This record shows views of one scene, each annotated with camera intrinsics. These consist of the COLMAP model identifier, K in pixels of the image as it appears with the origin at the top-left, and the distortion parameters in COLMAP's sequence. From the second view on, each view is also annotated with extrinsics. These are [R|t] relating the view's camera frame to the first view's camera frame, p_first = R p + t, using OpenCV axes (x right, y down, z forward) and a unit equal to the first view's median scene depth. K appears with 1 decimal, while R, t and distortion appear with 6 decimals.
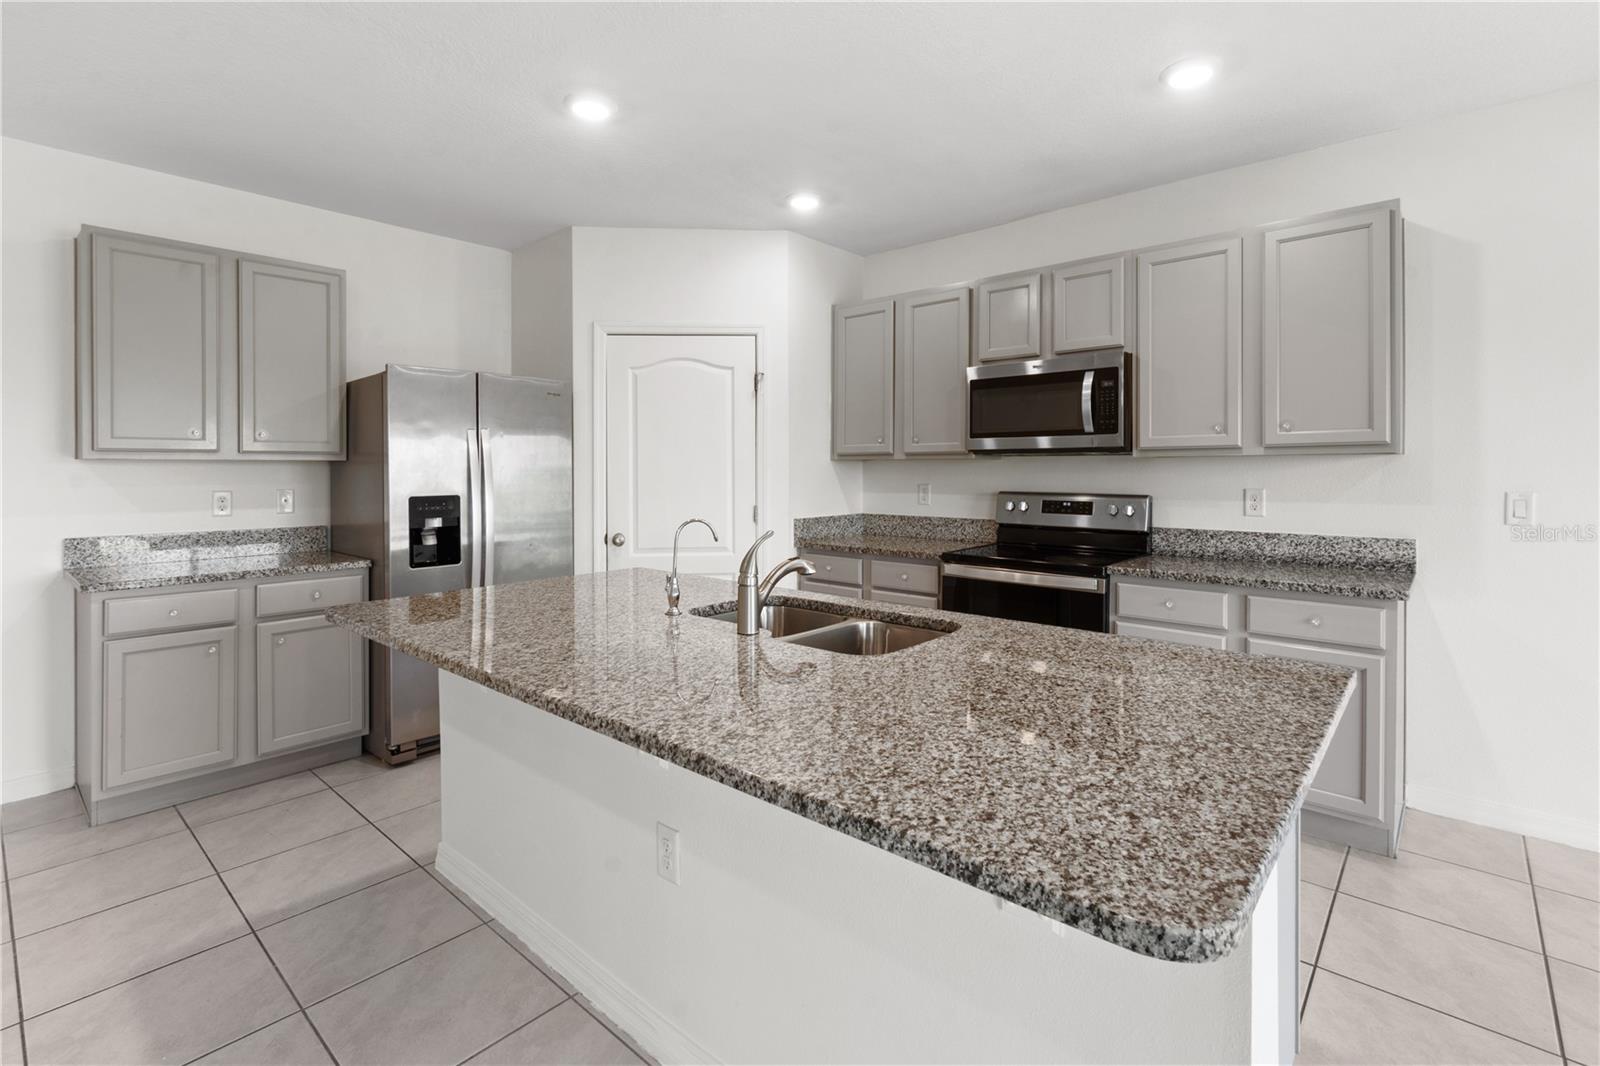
lens RADIAL K [[736.1, 0, 797.5], [0, 736.1, 473.6], [0, 0, 1]] dist [0.000867, 0.000044]
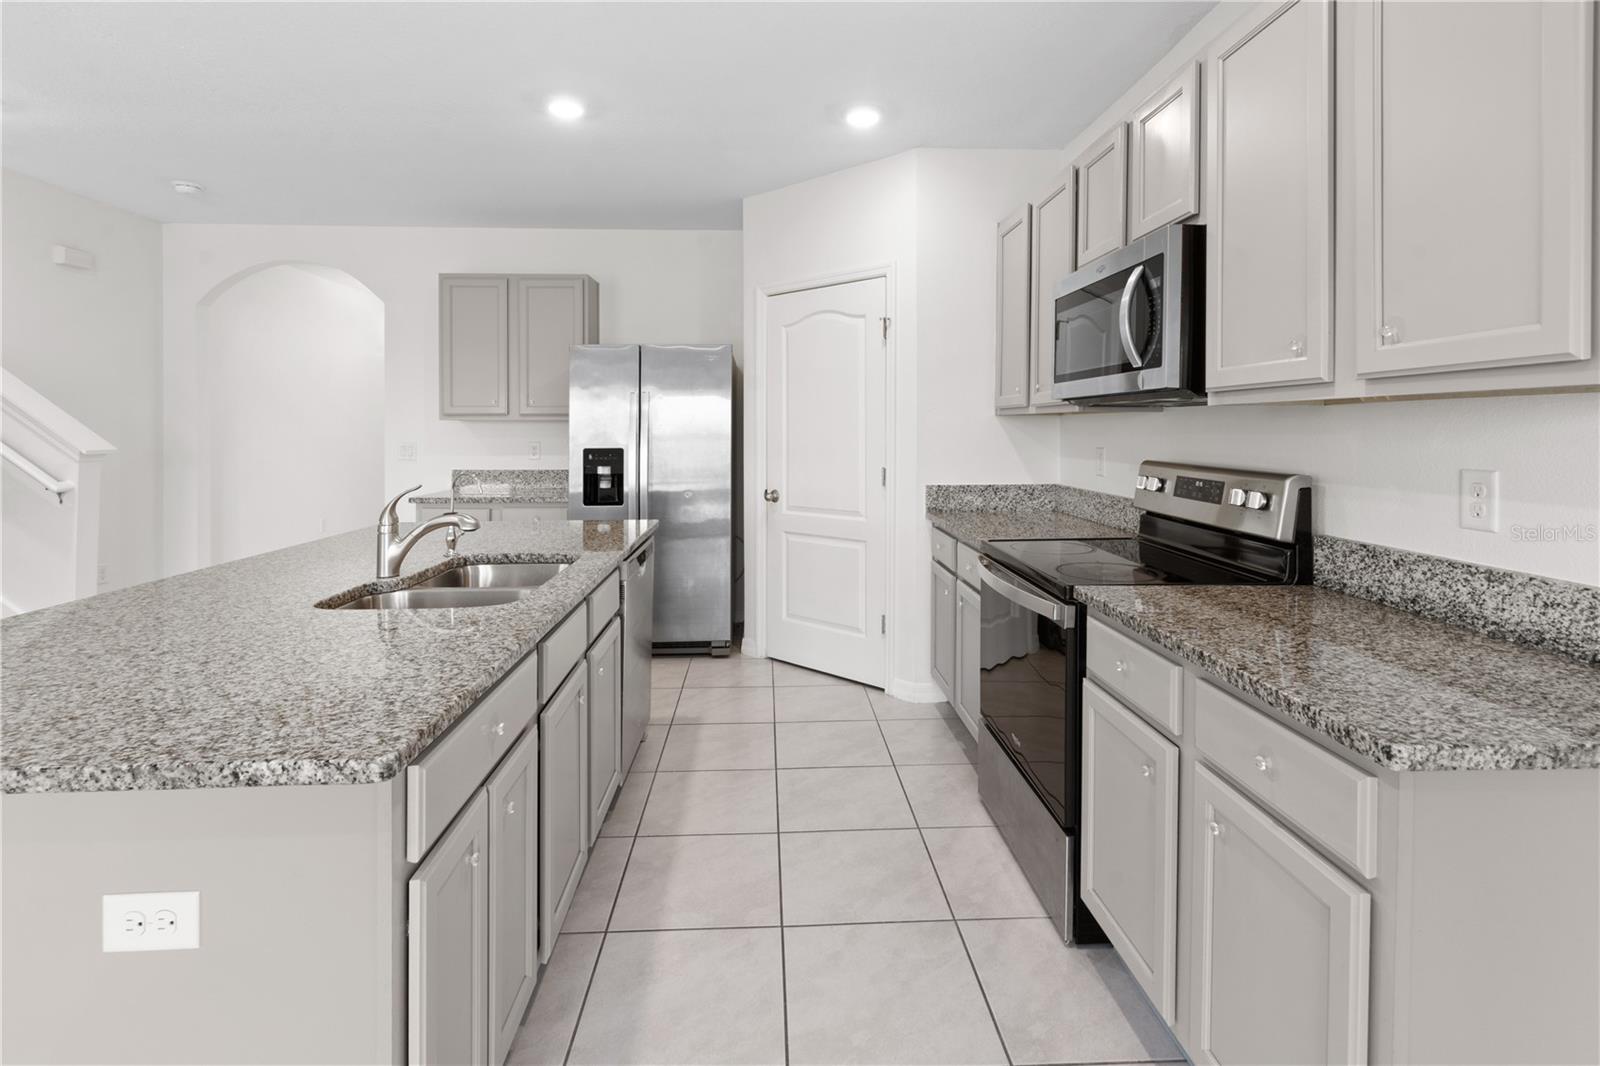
lens RADIAL K [[753.6, 0, 801.7], [0, 753.6, 431.6], [0, 0, 1]] dist [0.002830, 0.000927]
pose [[0.698882, 0.005075, -0.715219, 0.635102], [-0.004211, 0.999987, 0.002982, -0.002719], [0.715225, 0.000928, 0.698894, 0.356035]]
